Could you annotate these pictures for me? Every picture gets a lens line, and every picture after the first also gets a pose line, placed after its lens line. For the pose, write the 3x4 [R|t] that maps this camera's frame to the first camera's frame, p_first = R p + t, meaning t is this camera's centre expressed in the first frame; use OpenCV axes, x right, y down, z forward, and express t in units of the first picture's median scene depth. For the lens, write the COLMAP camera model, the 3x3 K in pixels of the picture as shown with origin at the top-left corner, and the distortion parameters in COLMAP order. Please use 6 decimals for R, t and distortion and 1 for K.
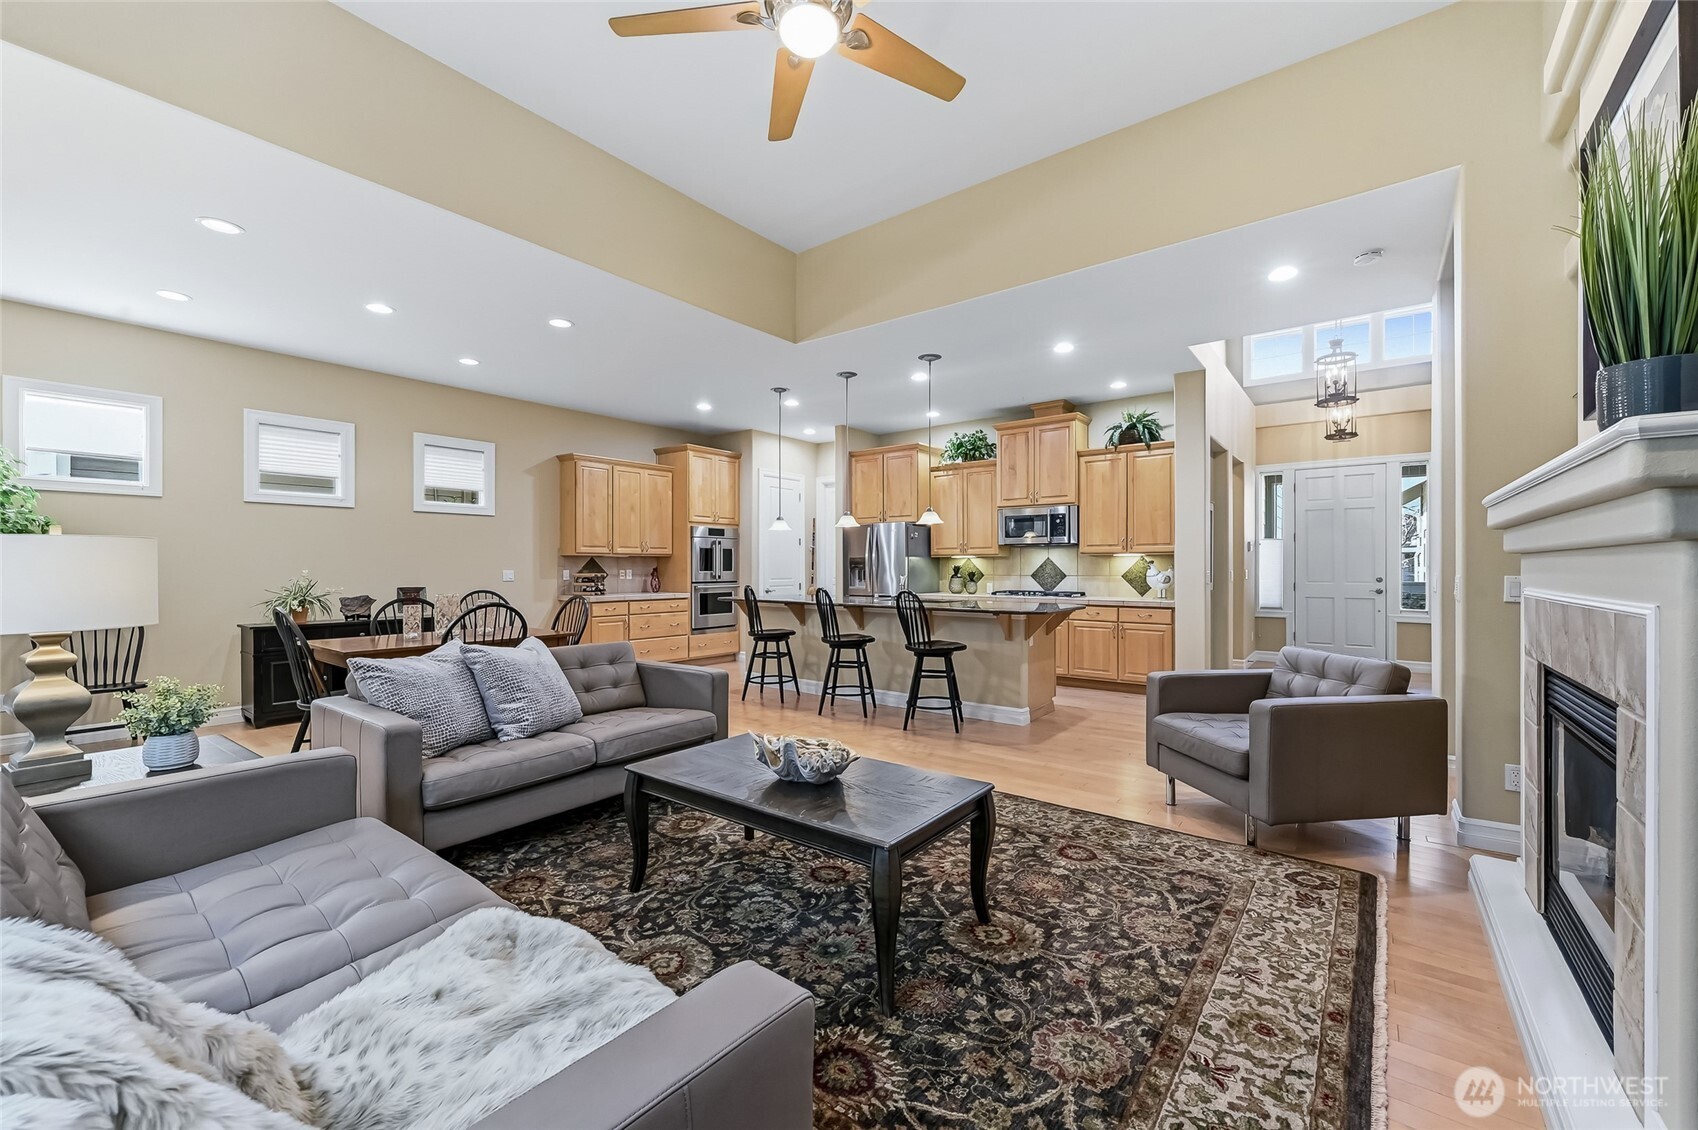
lens RADIAL K [[672.5, 0, 866.1], [0, 672.5, 571.0], [0, 0, 1]] dist [0.000209, 0.000458]
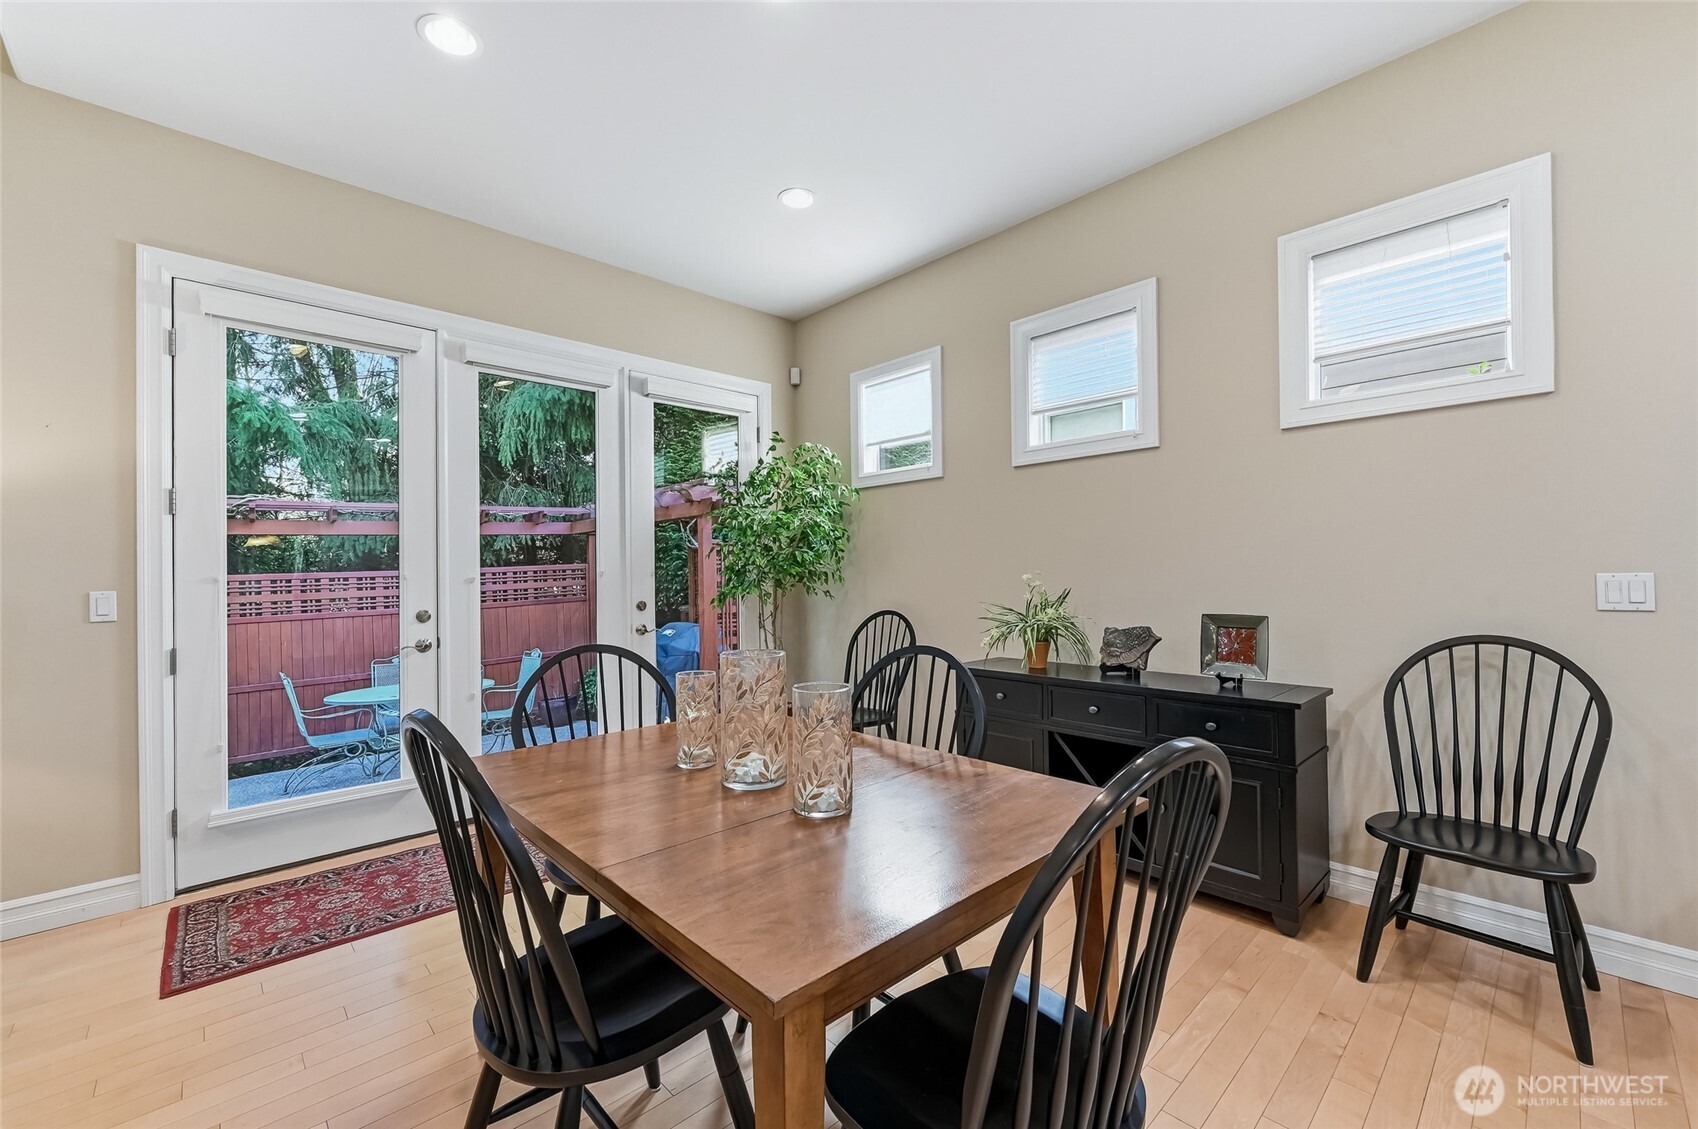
lens RADIAL K [[672.5, 0, 841.6], [0, 672.5, 568.1], [0, 0, 1]] dist [0.000209, 0.000458]
pose [[-0.171364, -0.002116, -0.985206, -0.184430], [0.008237, 0.999960, -0.003581, -0.004295], [0.985173, -0.008729, -0.171339, 0.671430]]
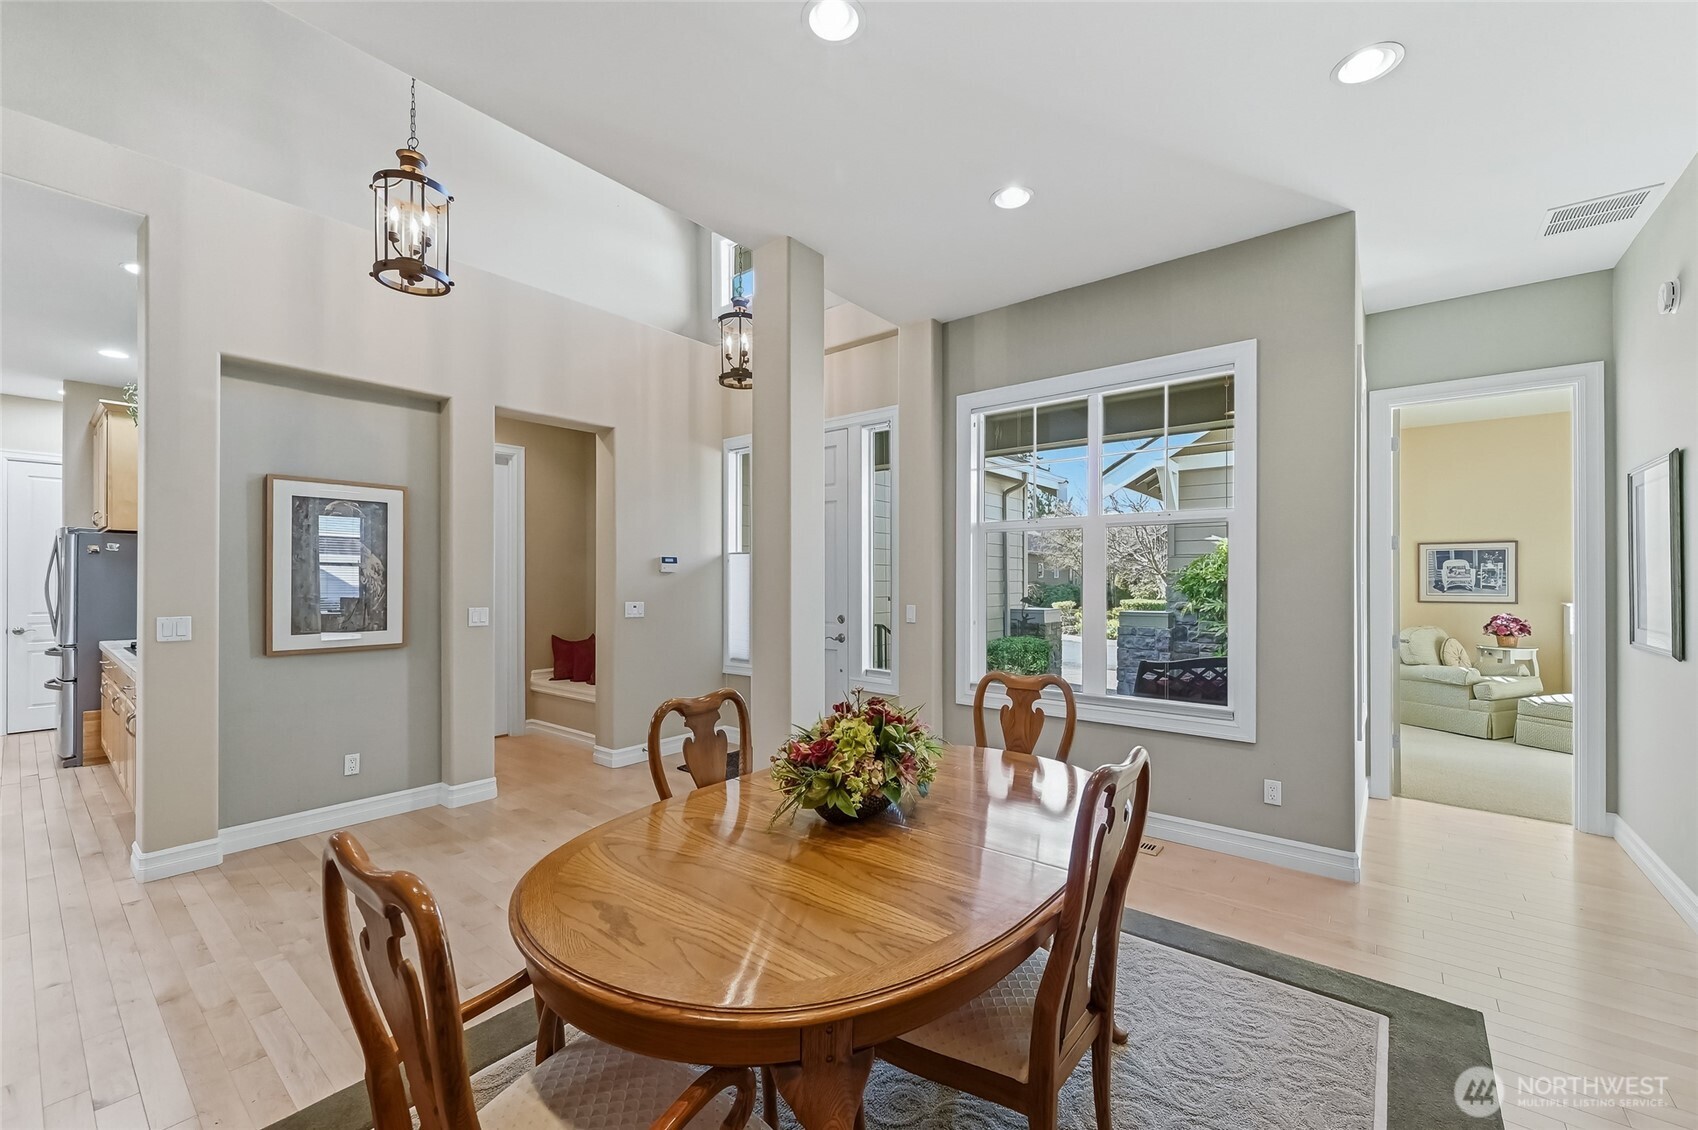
lens RADIAL K [[672.5, 0, 845.6], [0, 672.5, 579.1], [0, 0, 1]] dist [0.000209, 0.000458]
pose [[0.999103, -0.000639, -0.042350, 0.838245], [0.000275, 0.999963, -0.008601, -0.019477], [0.042354, 0.008582, 0.999066, 0.424164]]
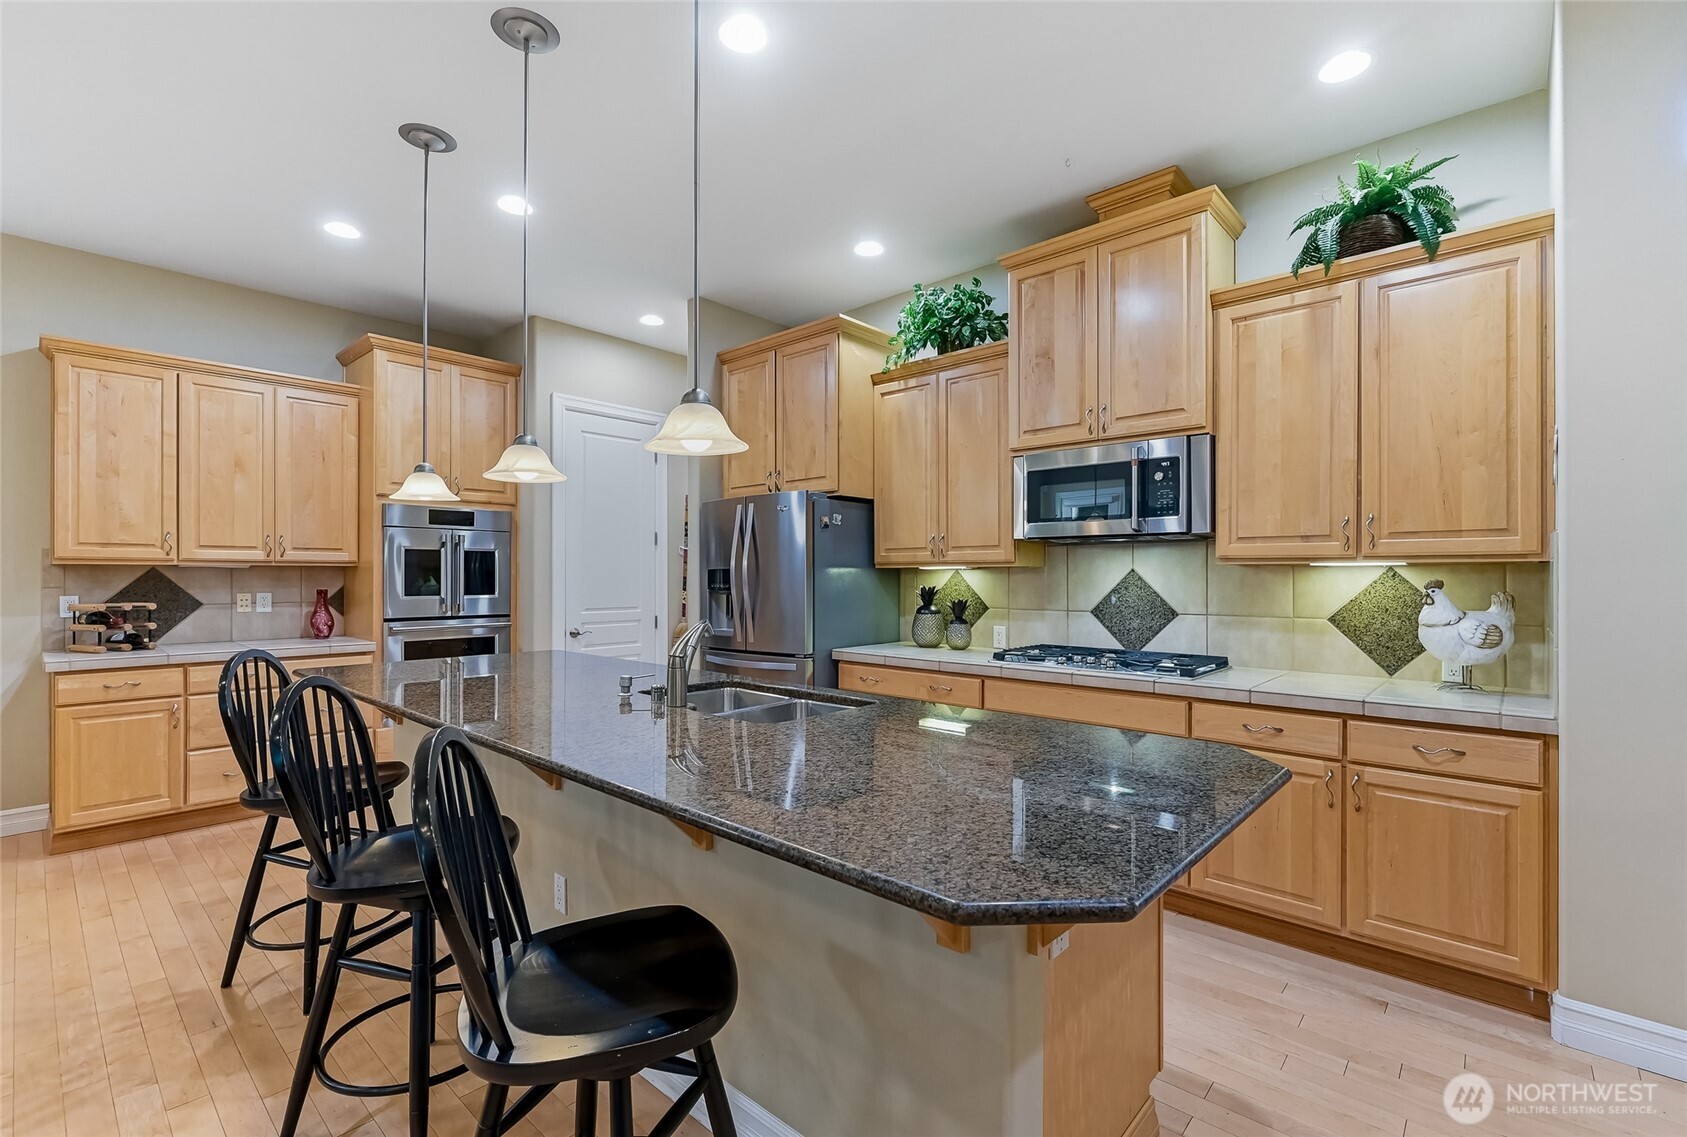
lens RADIAL K [[740.5, 0, 866.7], [0, 740.5, 577.2], [0, 0, 1]] dist [0.000461, -0.000237]
pose [[0.996956, 0.001987, -0.077941, 0.143138], [-0.002231, 0.999993, -0.003045, -0.013912], [0.077935, 0.003210, 0.996953, 0.532106]]
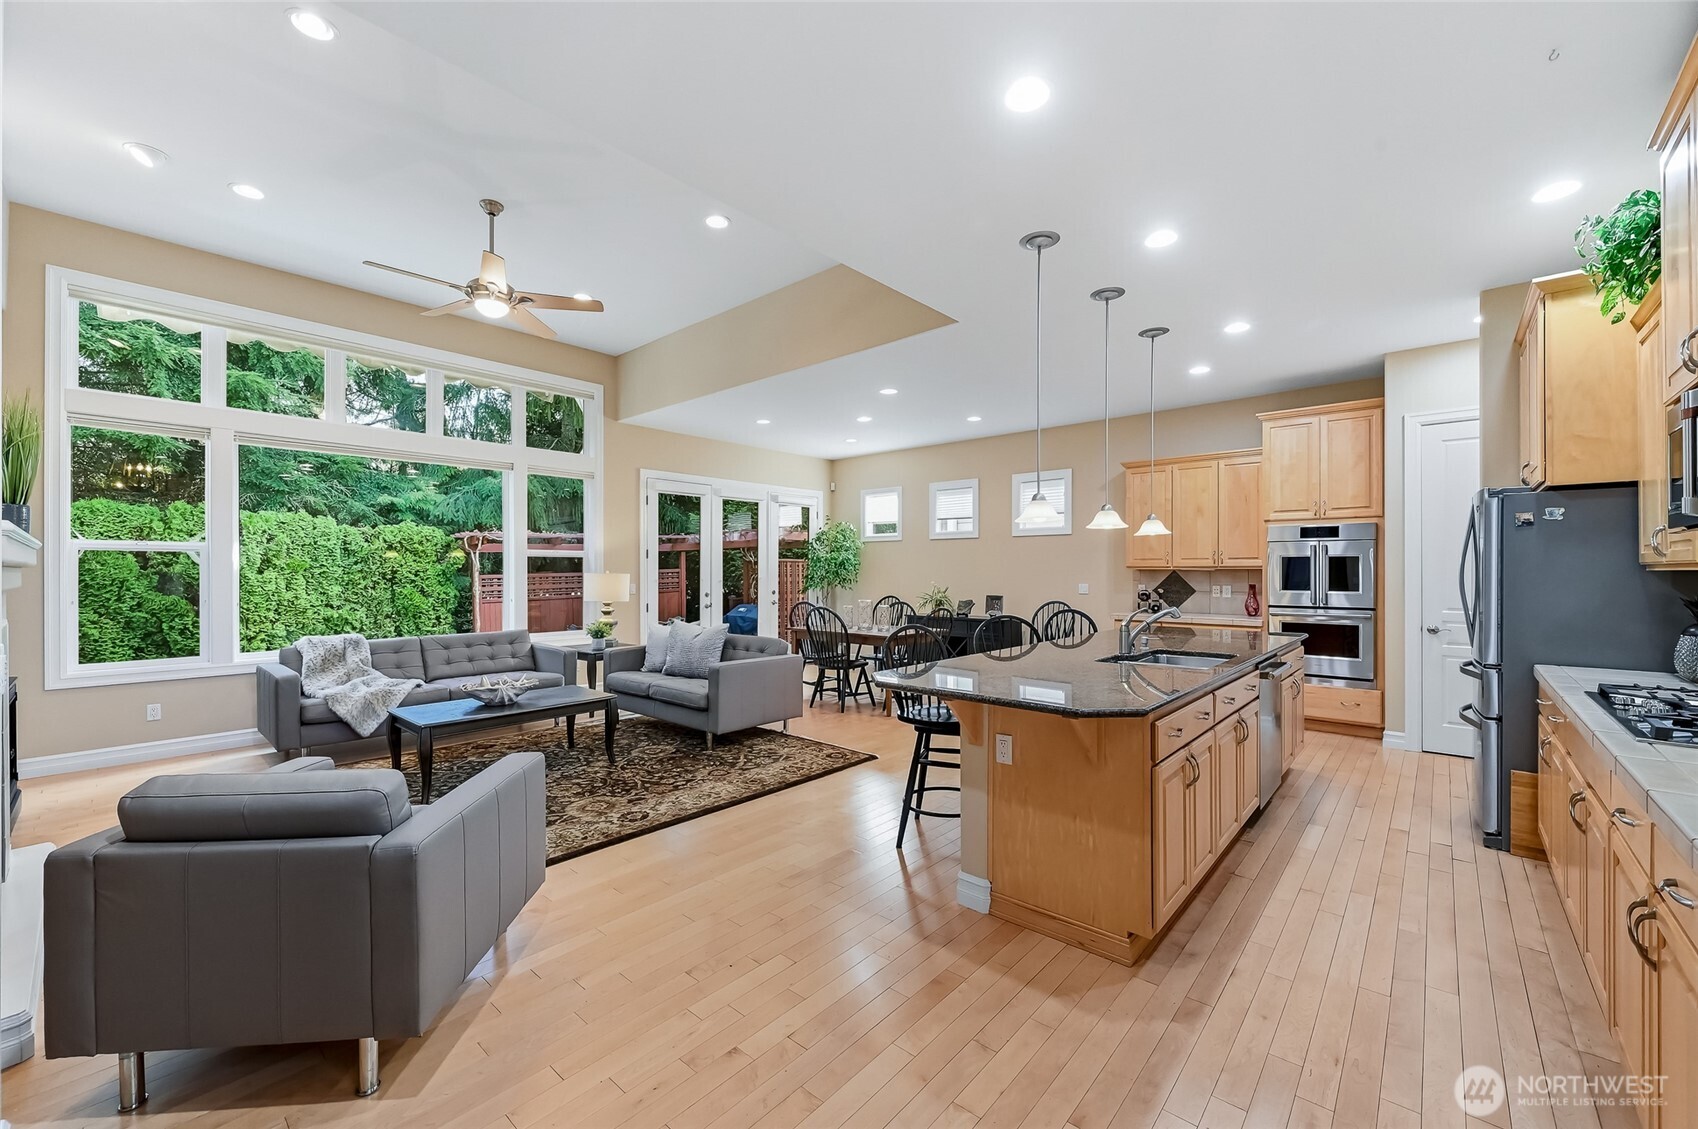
lens RADIAL K [[672.5, 0, 845.7], [0, 672.5, 567.9], [0, 0, 1]] dist [0.000209, 0.000458]
pose [[-0.085855, -0.002524, -0.996304, 0.530407], [-0.005910, 0.999980, -0.002024, -0.020585], [0.996290, 0.005714, -0.085868, 0.664420]]
